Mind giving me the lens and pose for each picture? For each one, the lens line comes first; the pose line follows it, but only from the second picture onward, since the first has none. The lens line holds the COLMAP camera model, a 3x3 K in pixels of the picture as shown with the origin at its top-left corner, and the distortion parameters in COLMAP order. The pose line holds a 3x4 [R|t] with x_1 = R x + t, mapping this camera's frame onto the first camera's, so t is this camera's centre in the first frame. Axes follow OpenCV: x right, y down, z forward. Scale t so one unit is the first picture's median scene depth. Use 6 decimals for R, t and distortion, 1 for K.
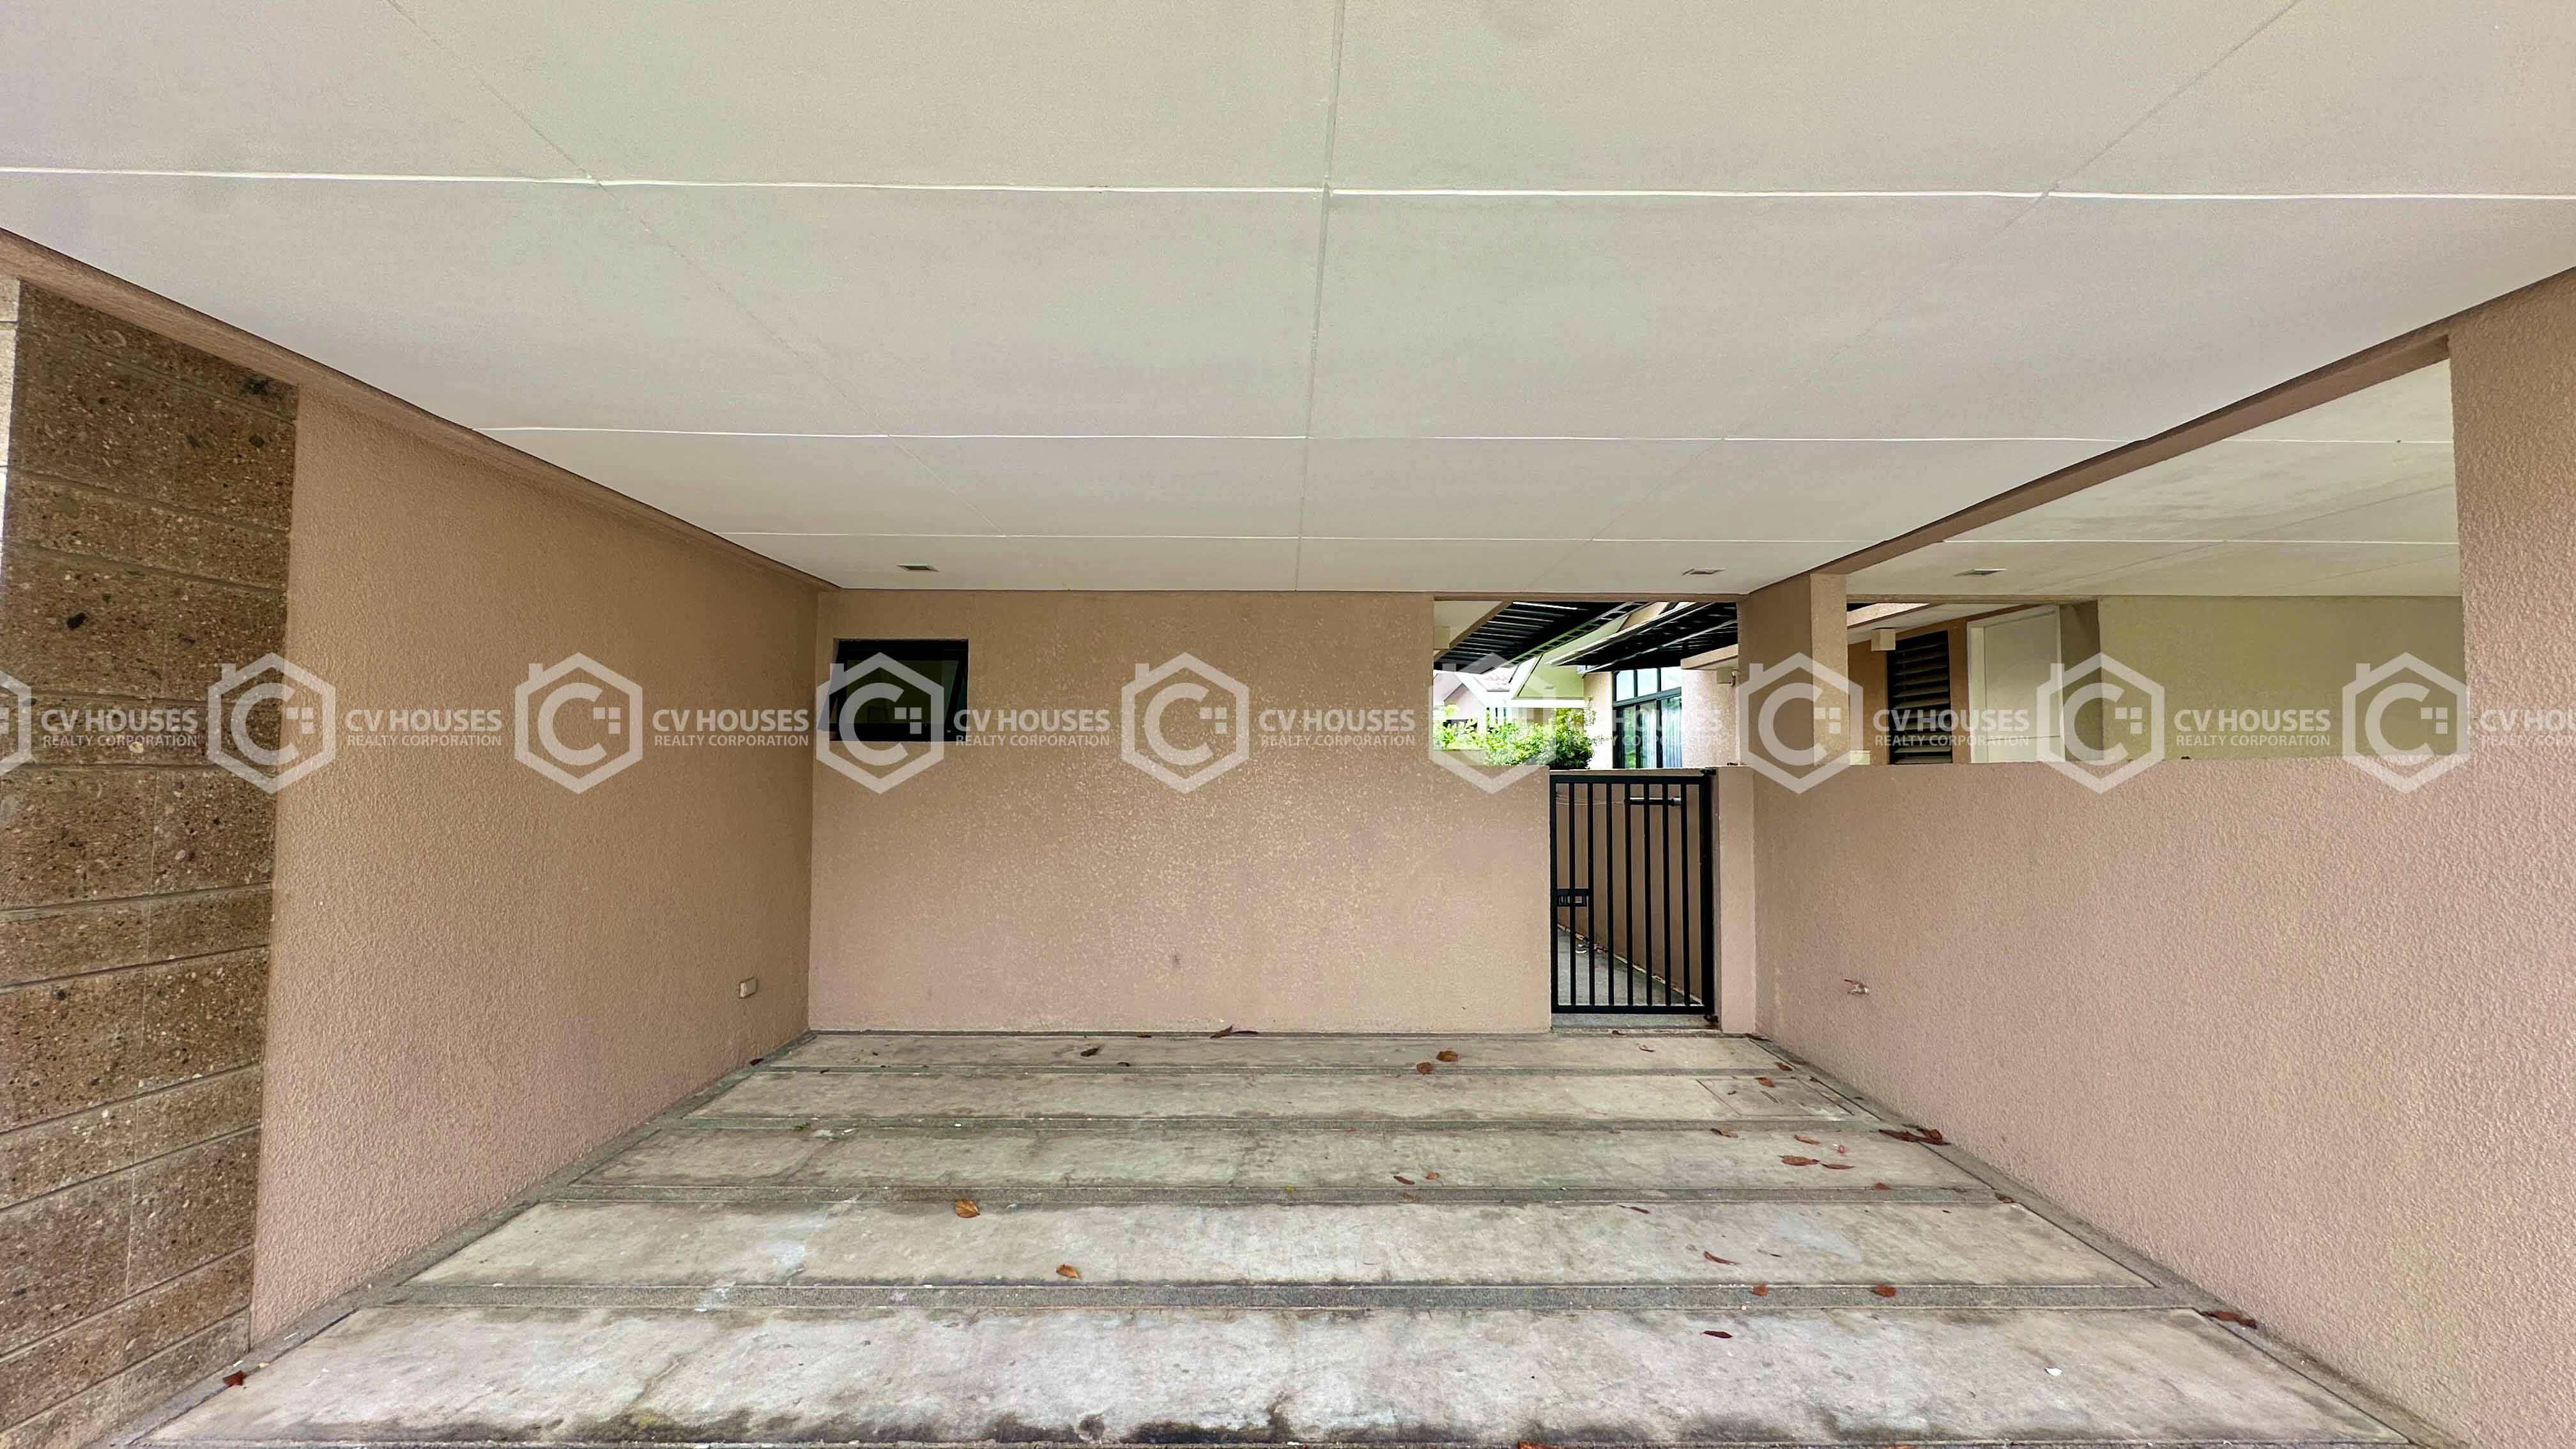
lens RADIAL K [[1029.7, 0, 1278.1], [0, 1029.7, 698.5], [0, 0, 1]] dist [-0.008440, 0.001568]
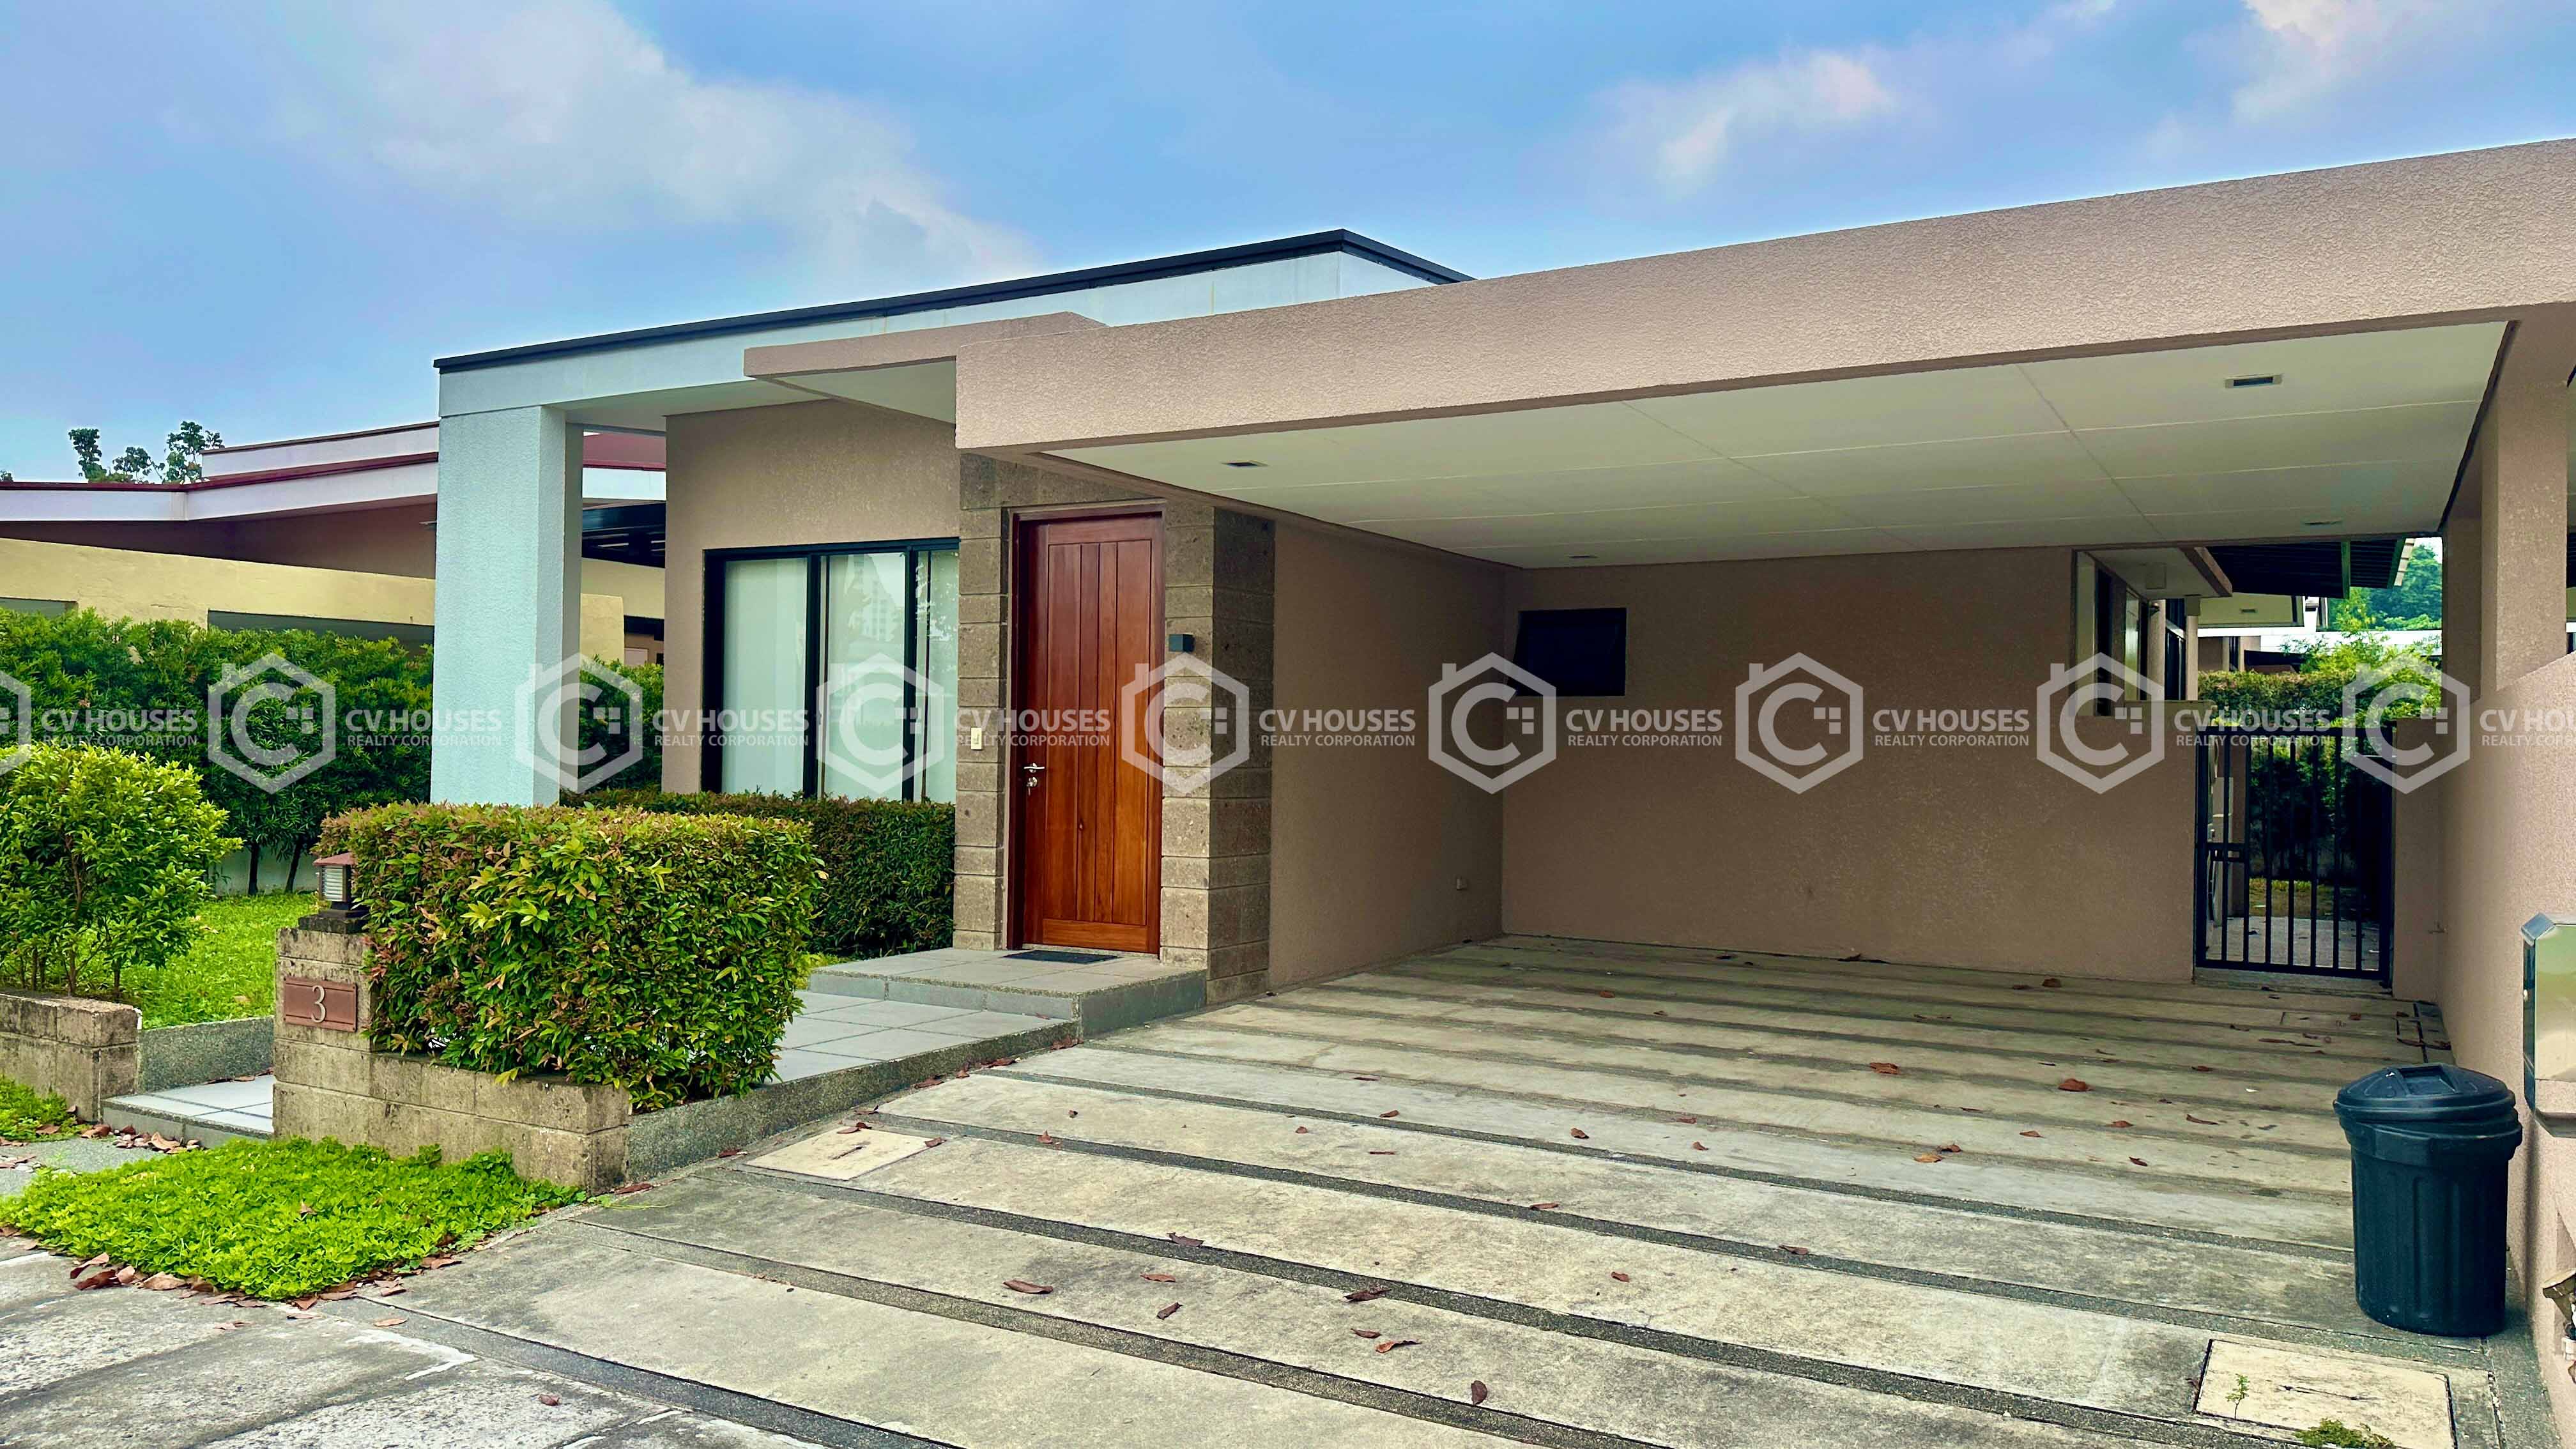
lens RADIAL K [[1795.3, 0, 1275.3], [0, 1795.3, 734.7], [0, 0, 1]] dist [0.039436, -0.043160]
pose [[0.862670, 0.006720, -0.505722, 0.380814], [0.025549, 0.998056, 0.056844, -0.039558], [0.505121, -0.061959, 0.860821, -0.944255]]
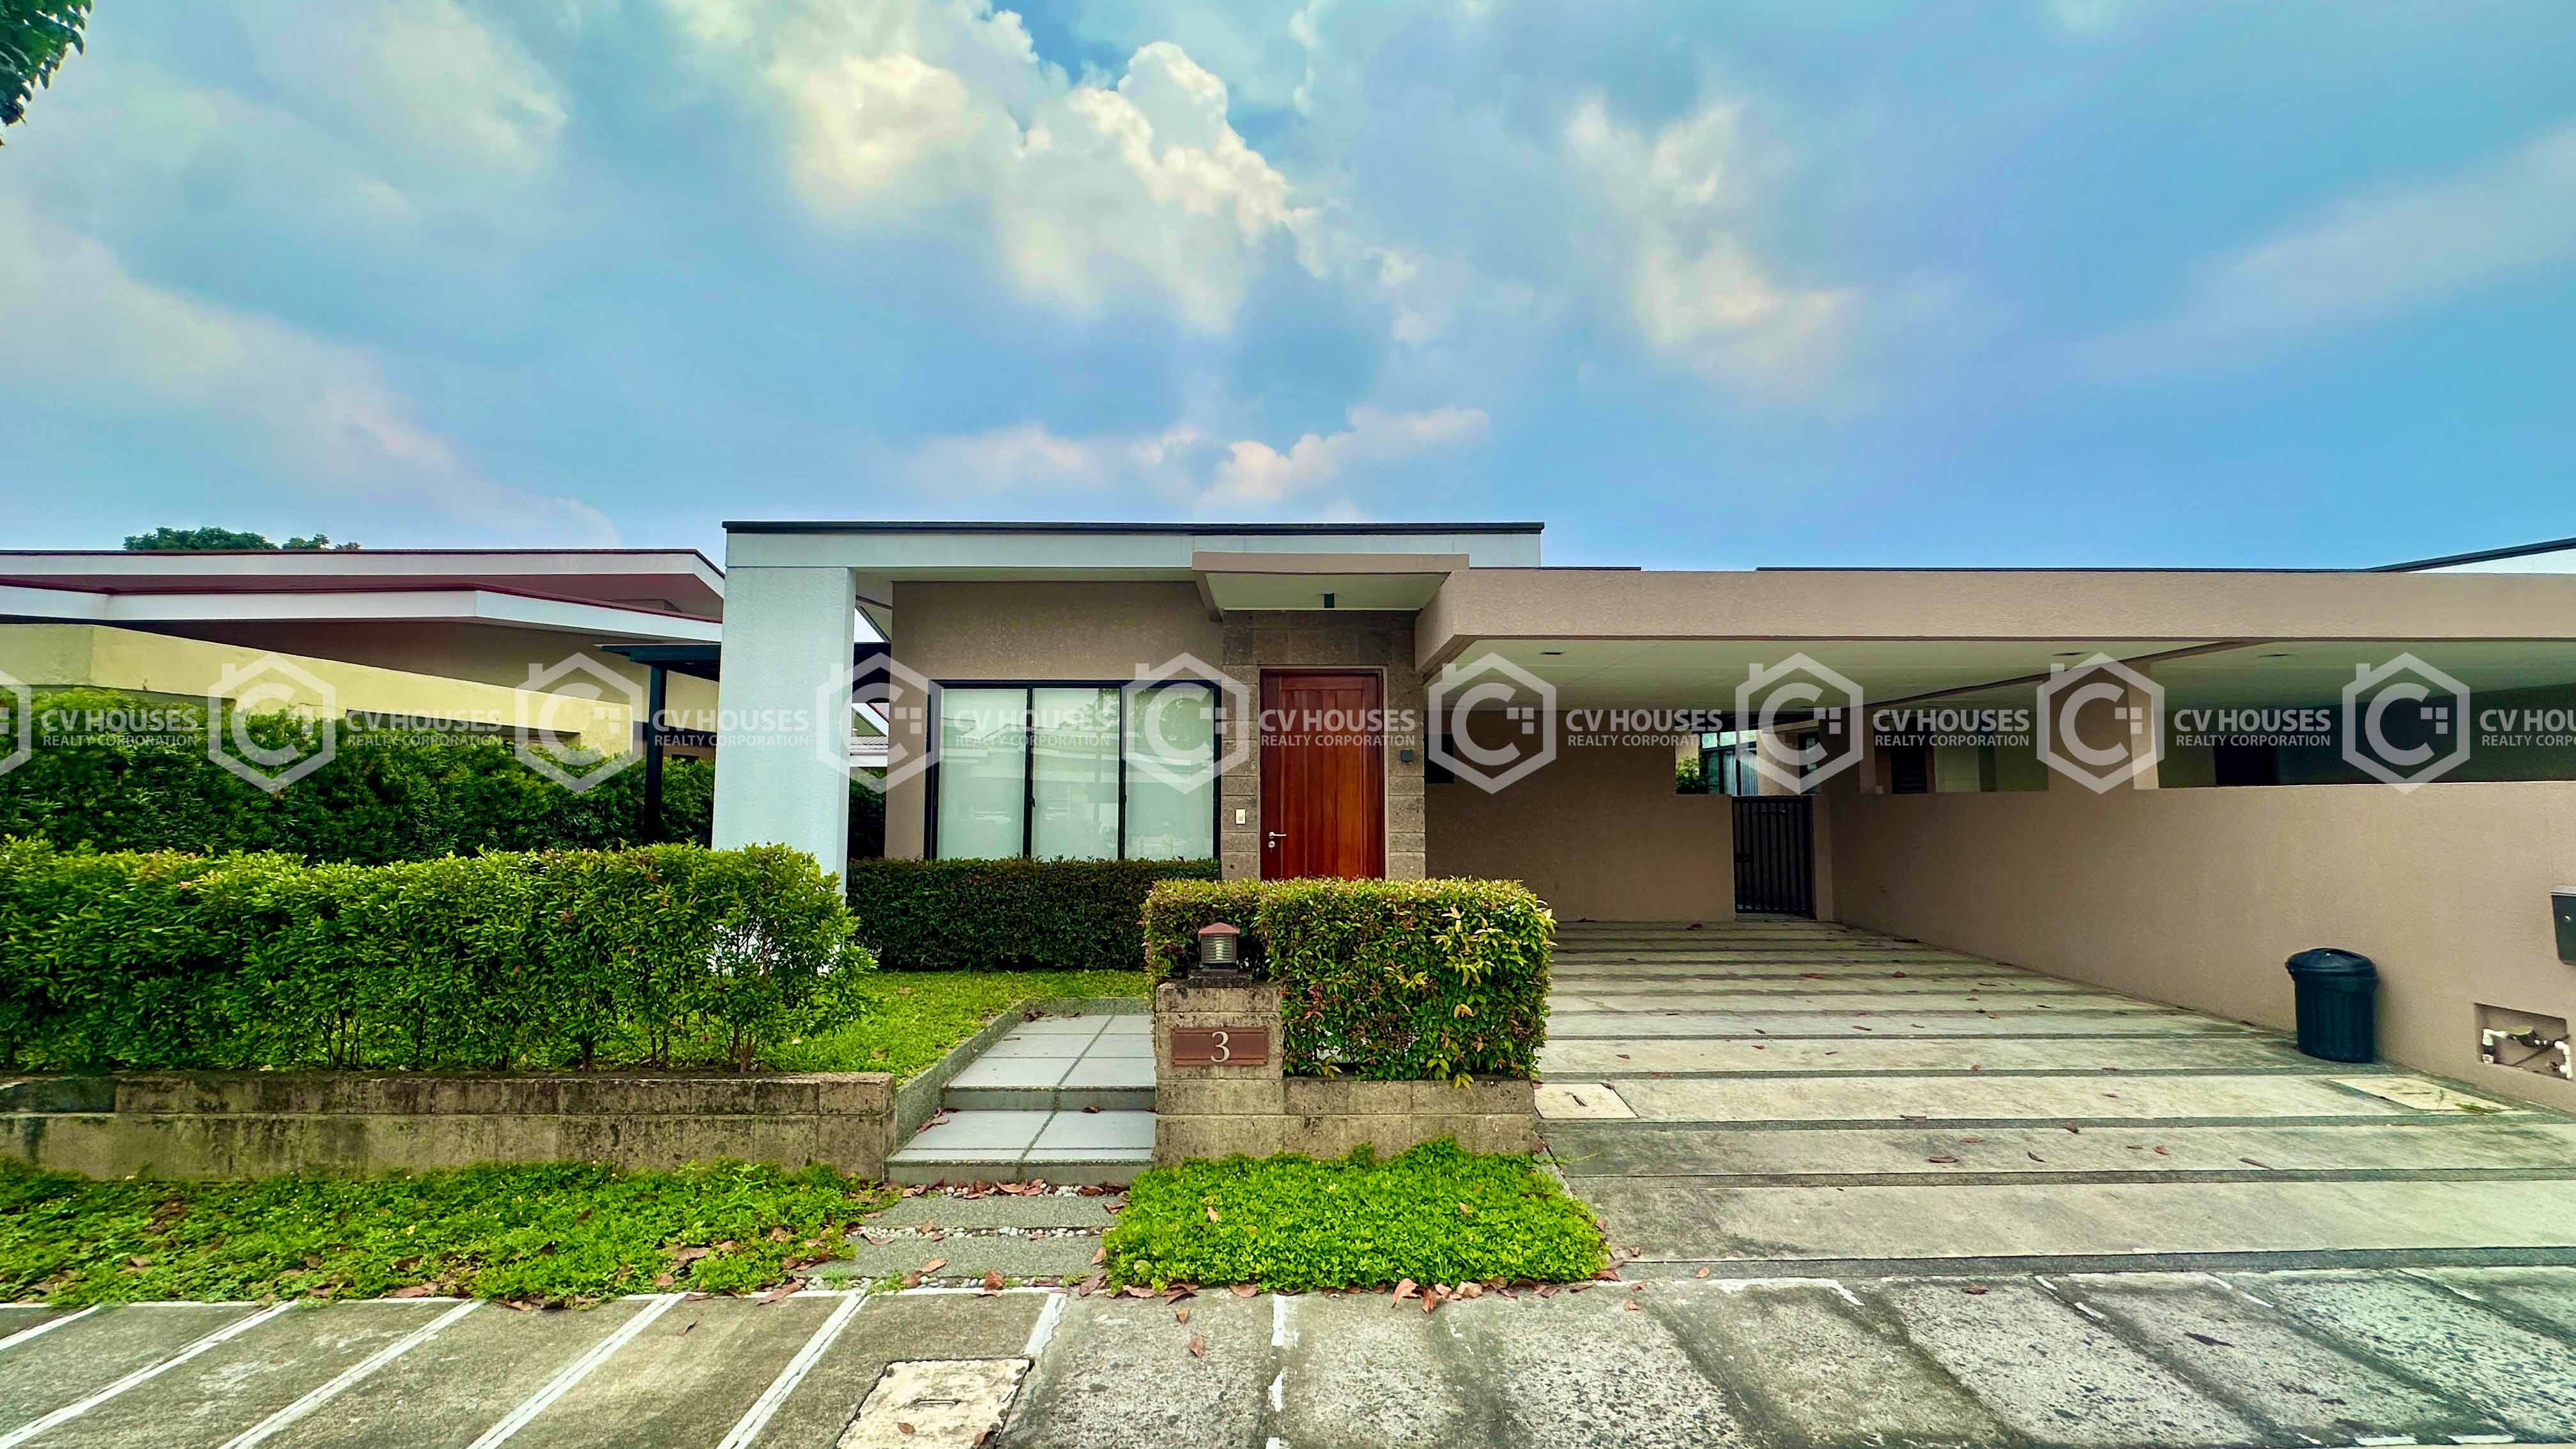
lens RADIAL K [[1029.7, 0, 1268.9], [0, 1029.7, 725.6], [0, 0, 1]] dist [-0.008440, 0.001568]
pose [[0.999959, -0.004869, -0.007653, -0.655945], [0.004837, 0.999979, -0.004282, -0.069205], [0.007674, 0.004245, 0.999962, -1.086737]]
